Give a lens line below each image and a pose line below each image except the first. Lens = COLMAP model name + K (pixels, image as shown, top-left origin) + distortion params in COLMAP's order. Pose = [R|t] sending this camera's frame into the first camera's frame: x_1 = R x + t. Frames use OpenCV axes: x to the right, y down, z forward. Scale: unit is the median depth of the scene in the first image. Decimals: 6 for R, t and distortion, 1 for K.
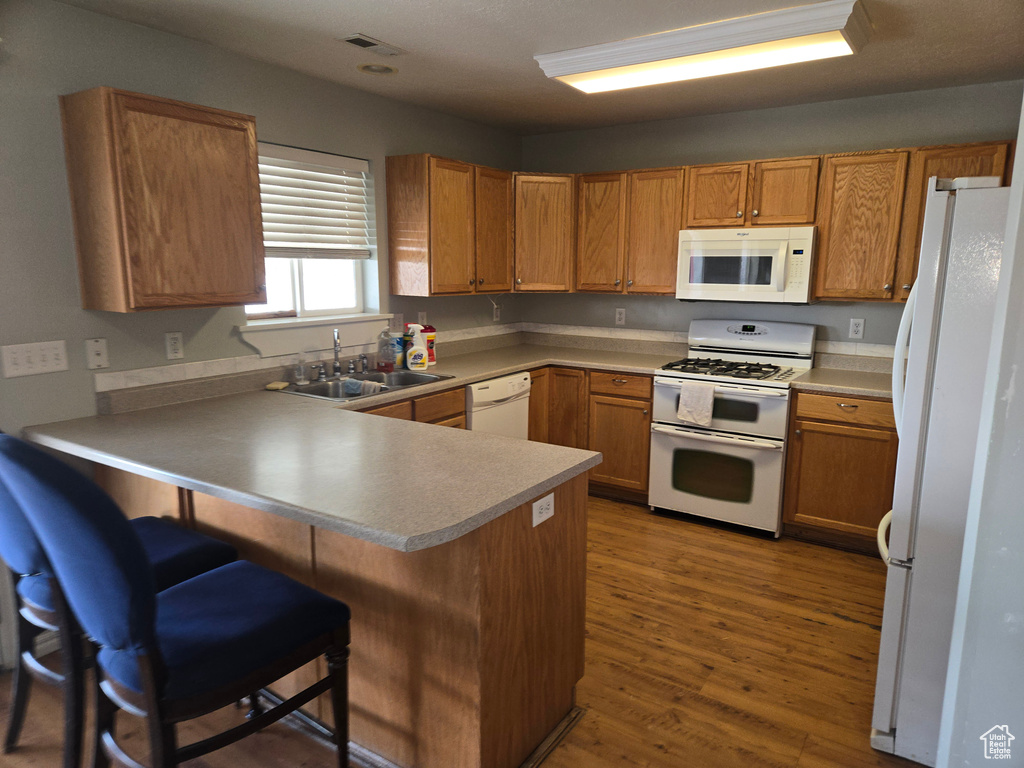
lens RADIAL K [[665.5, 0, 512.9], [0, 665.5, 377.1], [0, 0, 1]] dist [0.087672, -0.079655]
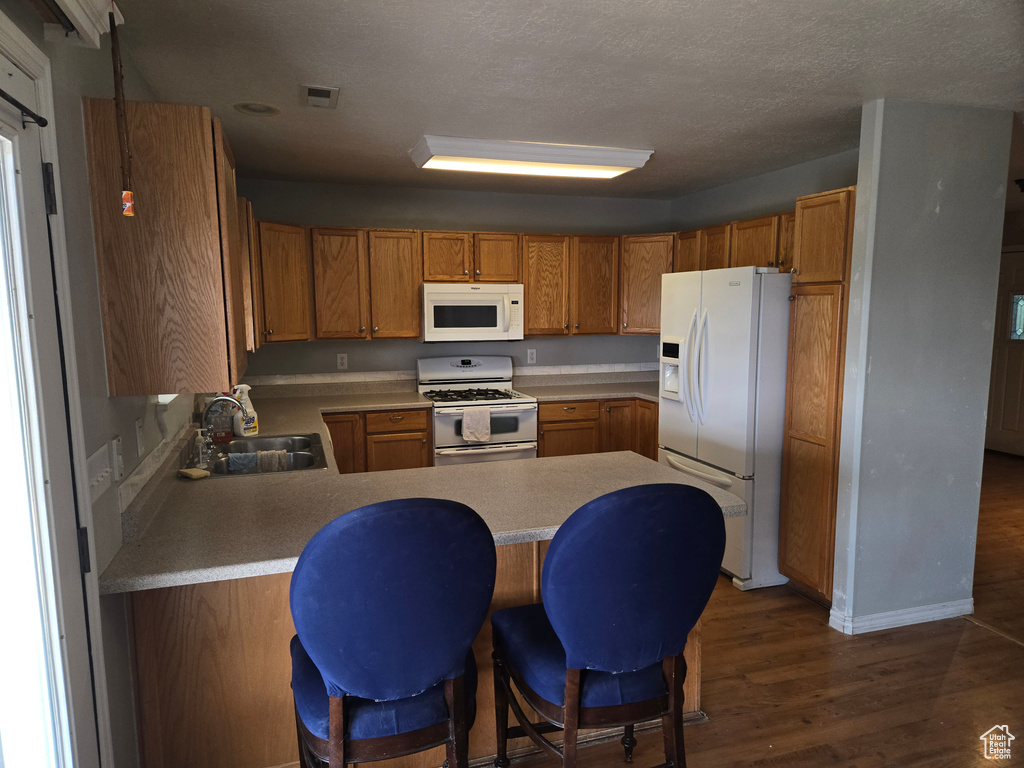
lens RADIAL K [[665.5, 0, 512.9], [0, 665.5, 377.1], [0, 0, 1]] dist [0.087672, -0.079655]
pose [[0.642559, -0.094928, 0.760333, -0.569485], [0.139637, 0.990187, 0.005618, -0.042349], [-0.753405, 0.102561, 0.649509, 0.142825]]
